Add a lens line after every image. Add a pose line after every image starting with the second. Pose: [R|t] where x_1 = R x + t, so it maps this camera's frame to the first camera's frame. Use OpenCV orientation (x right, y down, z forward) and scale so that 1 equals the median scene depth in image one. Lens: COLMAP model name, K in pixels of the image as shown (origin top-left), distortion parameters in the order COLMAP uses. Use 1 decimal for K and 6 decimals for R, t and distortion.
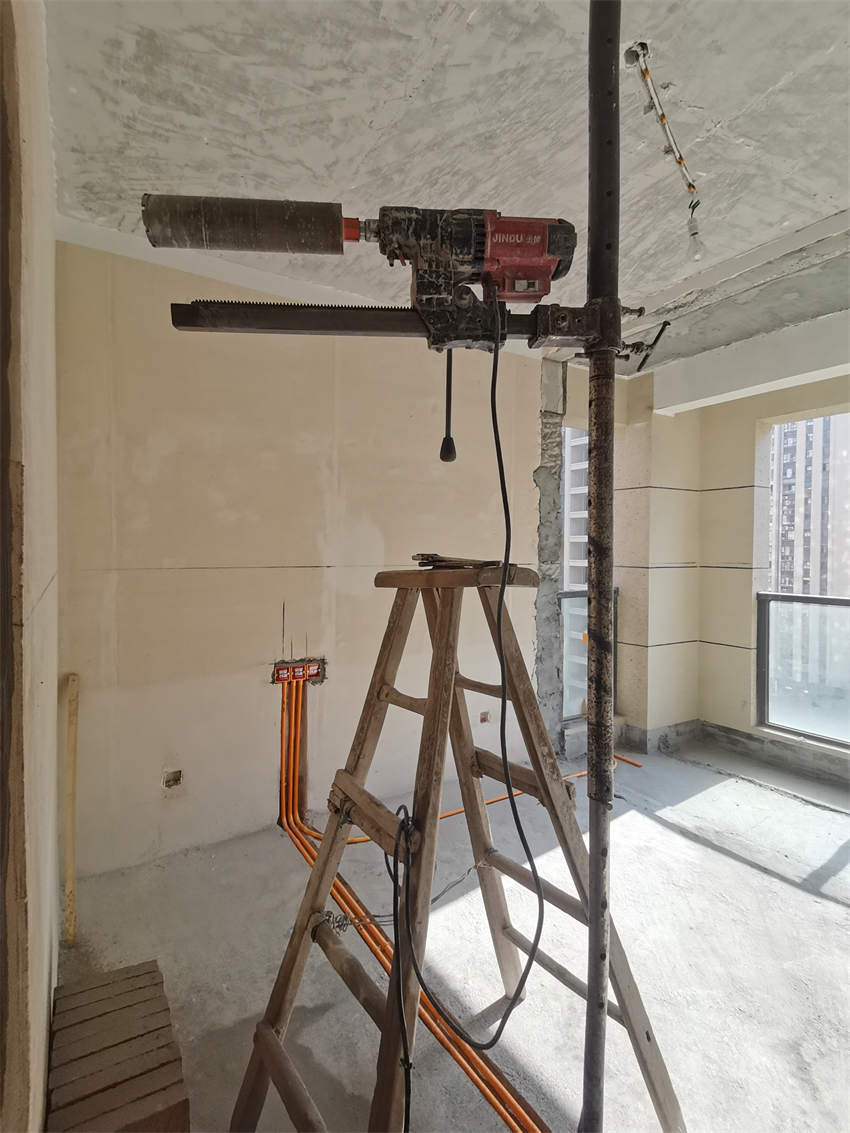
lens RADIAL K [[559.8, 0, 419.2], [0, 559.8, 559.8], [0, 0, 1]] dist [0.052289, -0.033257]
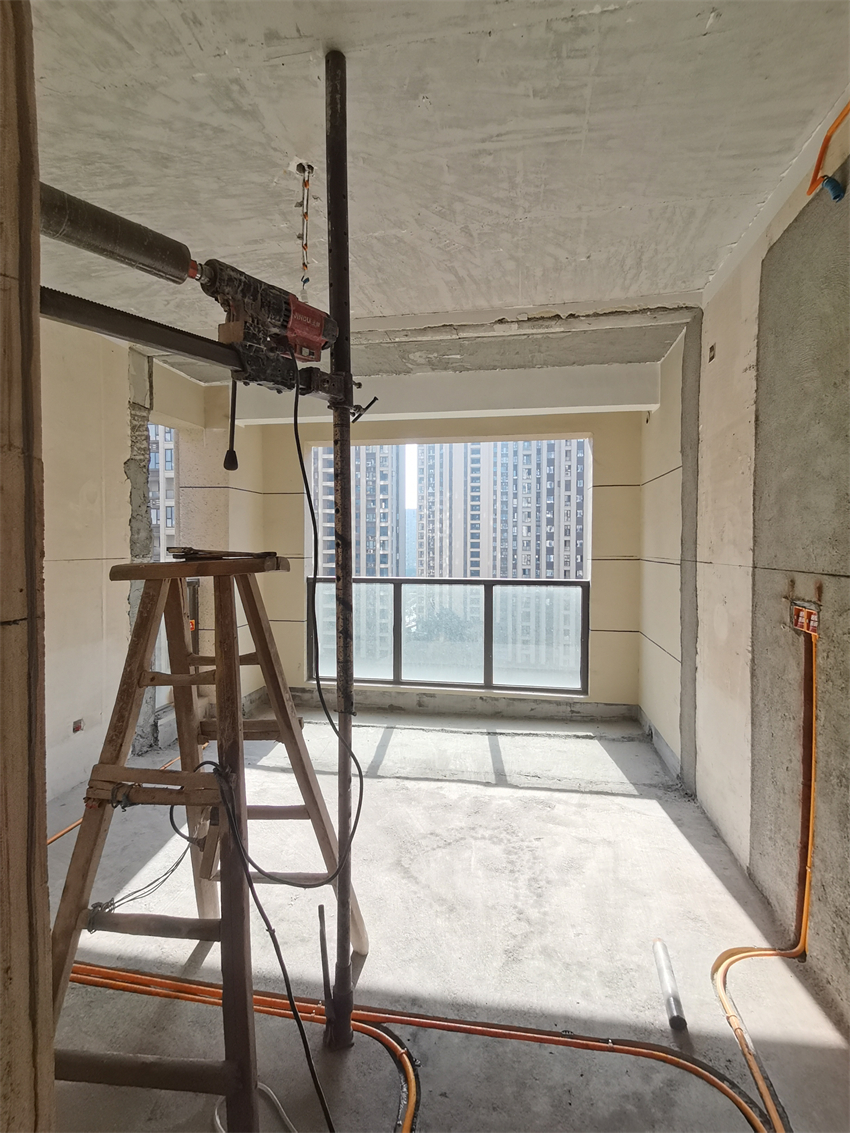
lens RADIAL K [[559.8, 0, 422.0], [0, 559.8, 560.1], [0, 0, 1]] dist [0.052289, -0.033257]
pose [[0.664694, -0.025472, 0.746682, -0.500087], [0.016780, 0.999676, 0.019165, 0.001483], [-0.746927, -0.000210, 0.664905, -0.096462]]
